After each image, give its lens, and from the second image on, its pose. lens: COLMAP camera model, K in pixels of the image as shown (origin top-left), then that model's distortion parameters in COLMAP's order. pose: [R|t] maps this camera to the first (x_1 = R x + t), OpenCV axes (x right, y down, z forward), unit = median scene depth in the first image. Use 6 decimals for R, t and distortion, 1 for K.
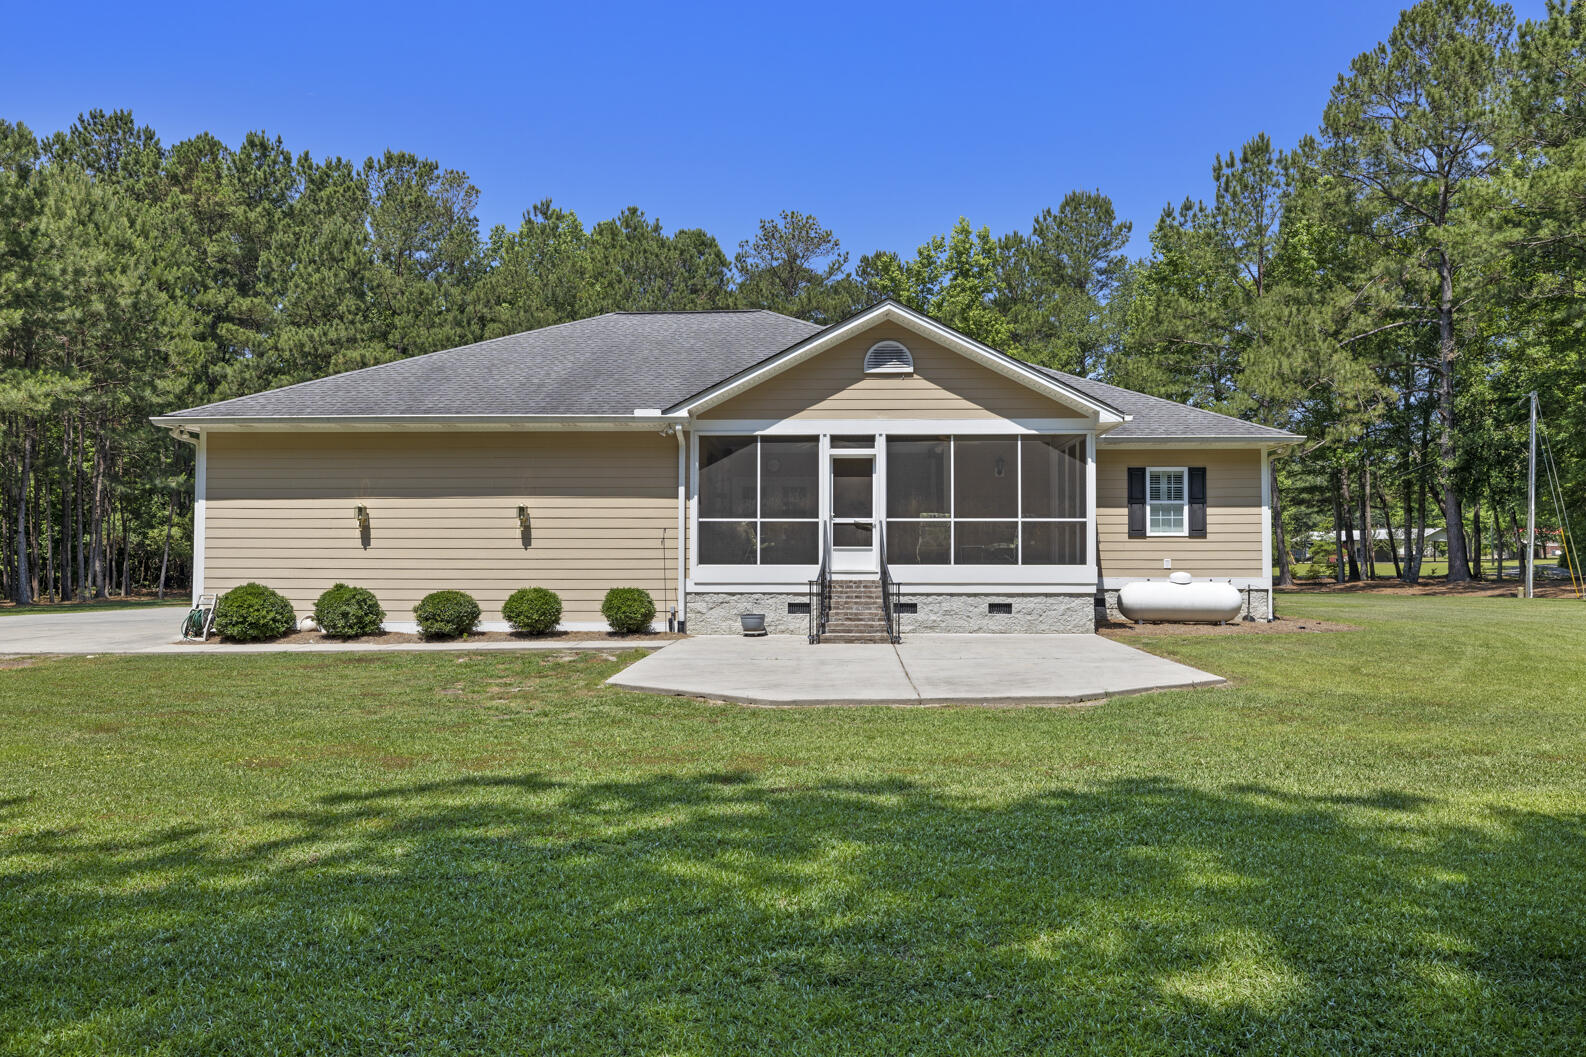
lens RADIAL K [[1166.6, 0, 795.4], [0, 1166.6, 582.3], [0, 0, 1]] dist [0.009774, 0.001100]
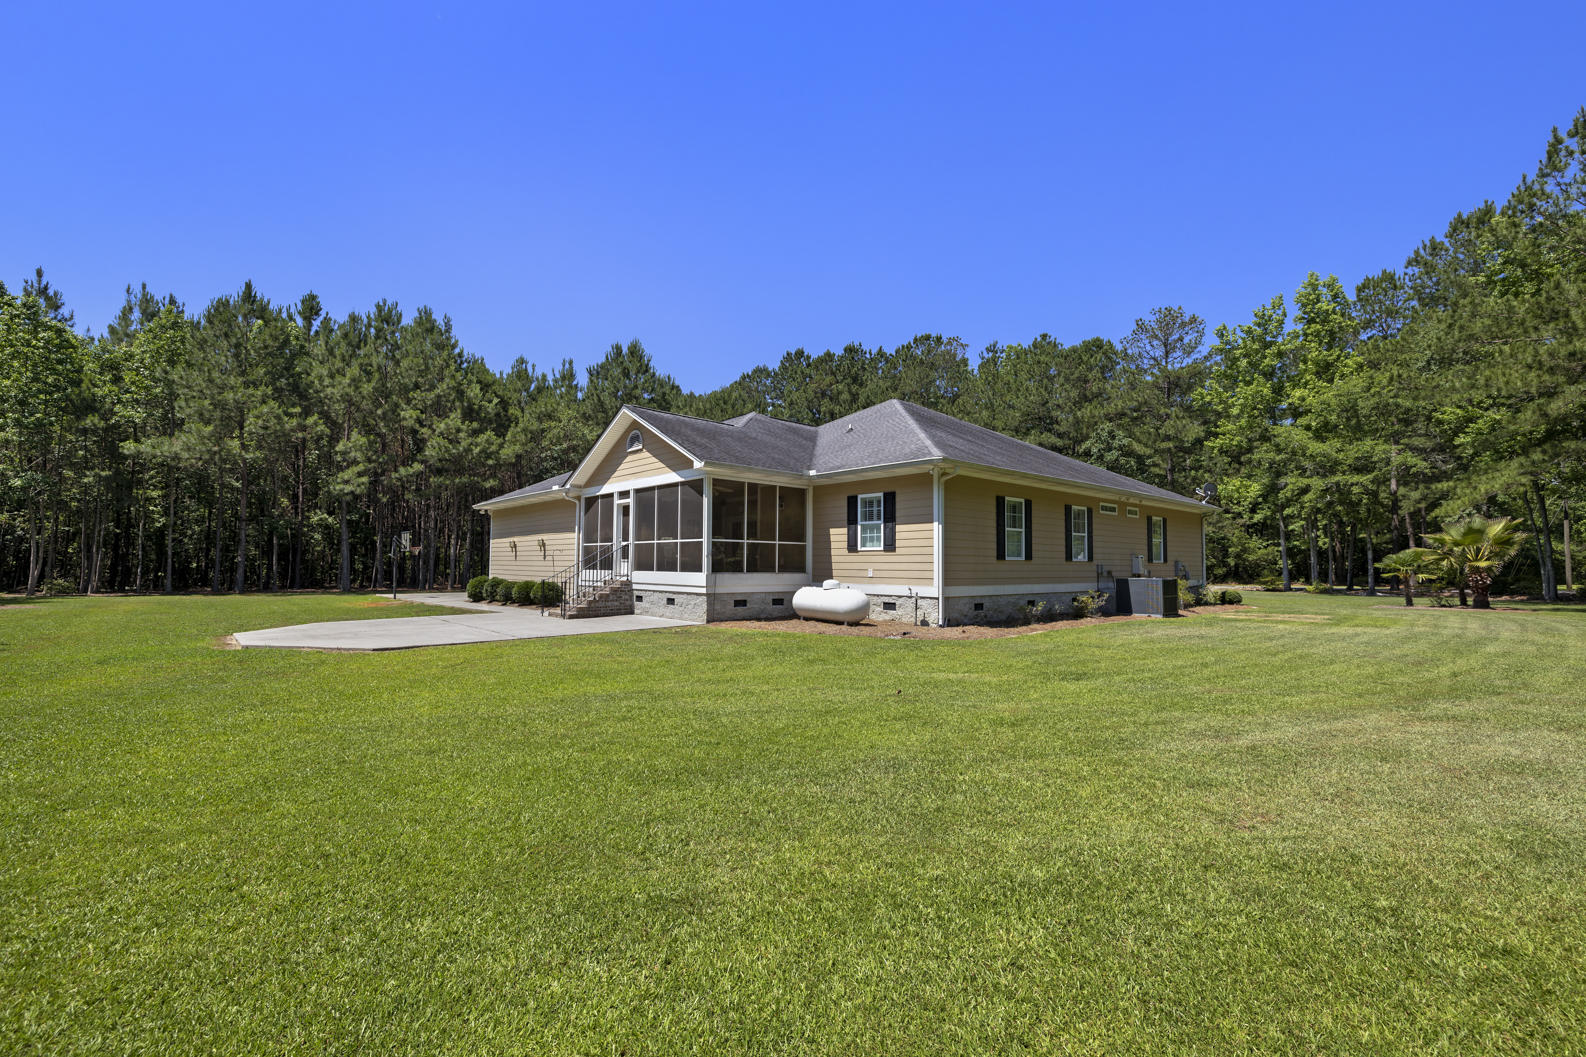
lens RADIAL K [[683.9, 0, 796.1], [0, 683.9, 554.1], [0, 0, 1]] dist [0.001761, 0.000285]
pose [[0.678114, -0.005353, -0.734938, 0.805649], [-0.020137, 0.999463, -0.025859, -0.015871], [0.734681, 0.032335, 0.677642, 0.470391]]
